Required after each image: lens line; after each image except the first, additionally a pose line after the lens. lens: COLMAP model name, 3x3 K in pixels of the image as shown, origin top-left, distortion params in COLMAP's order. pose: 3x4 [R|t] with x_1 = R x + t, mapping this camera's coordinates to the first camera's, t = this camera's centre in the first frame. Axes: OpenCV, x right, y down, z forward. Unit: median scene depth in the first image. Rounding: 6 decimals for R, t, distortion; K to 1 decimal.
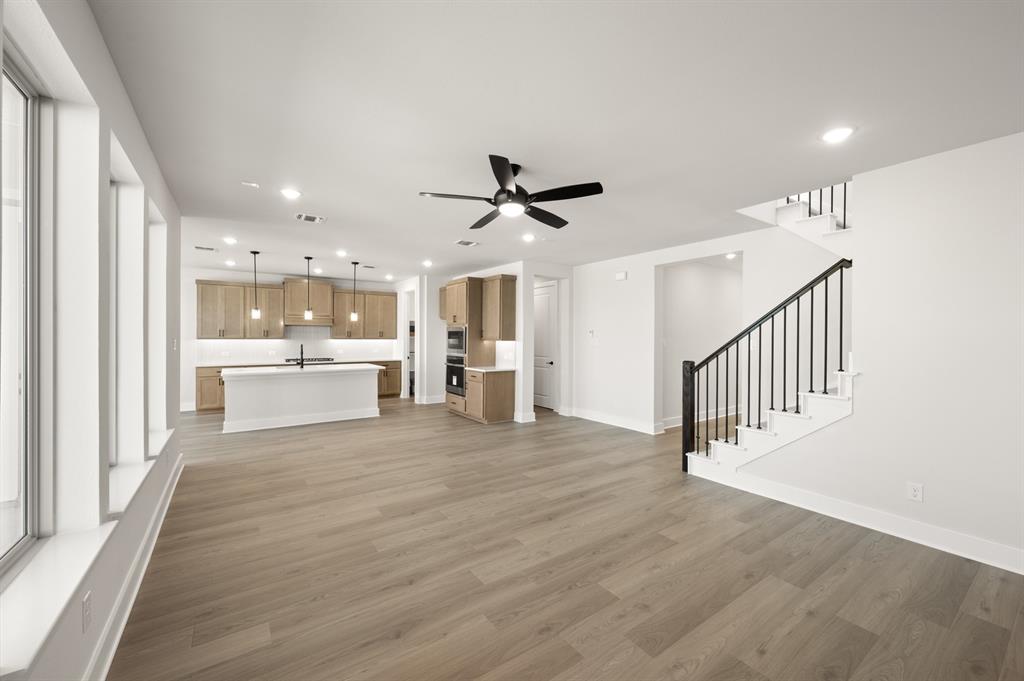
lens RADIAL K [[406.4, 0, 518.1], [0, 406.4, 337.3], [0, 0, 1]] dist [-0.002957, -0.000438]
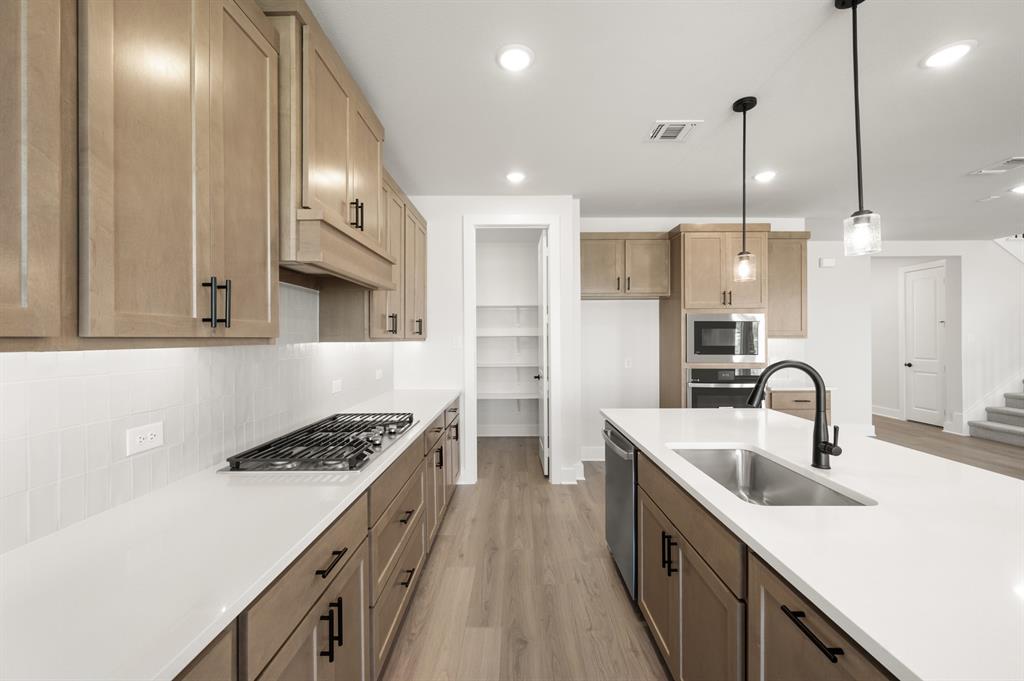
lens RADIAL K [[406.4, 0, 517.5], [0, 406.4, 339.1], [0, 0, 1]] dist [-0.002957, -0.000438]
pose [[0.570437, -0.009275, 0.821289, -0.639794], [0.010050, 0.999940, 0.004312, 0.002965], [-0.821280, 0.005794, 0.570496, 0.793642]]
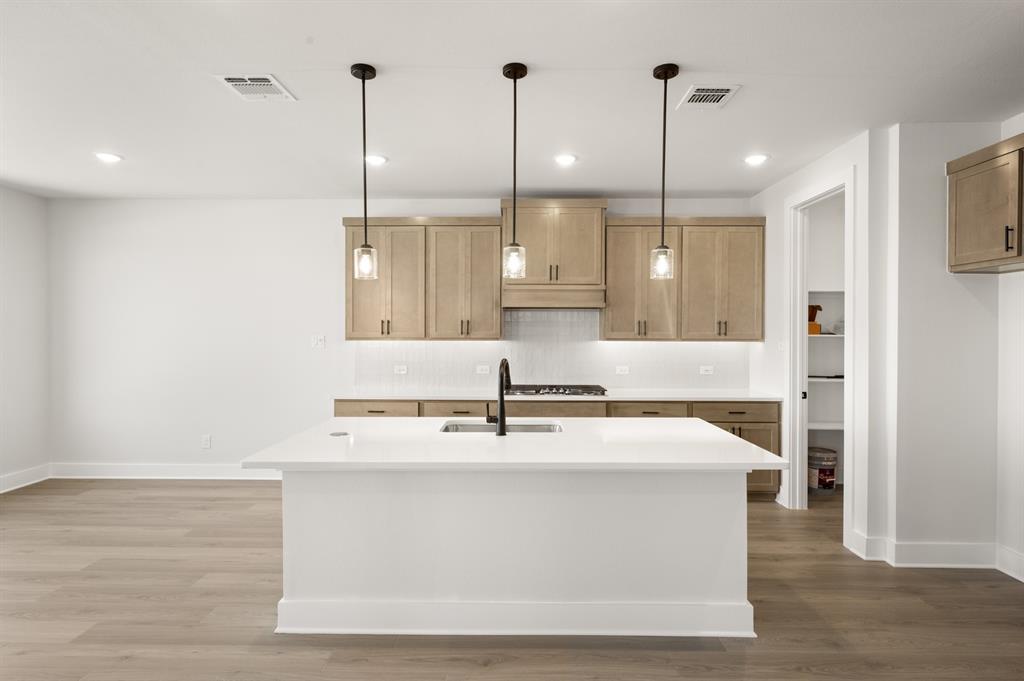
lens RADIAL K [[526.9, 0, 513.0], [0, 526.9, 337.6], [0, 0, 1]] dist [0.006495, 0.000079]
pose [[0.809168, 0.003562, -0.587567, -0.225437], [0.000361, 0.999978, 0.006559, -0.001895], [0.587577, -0.005519, 0.809149, 0.531304]]
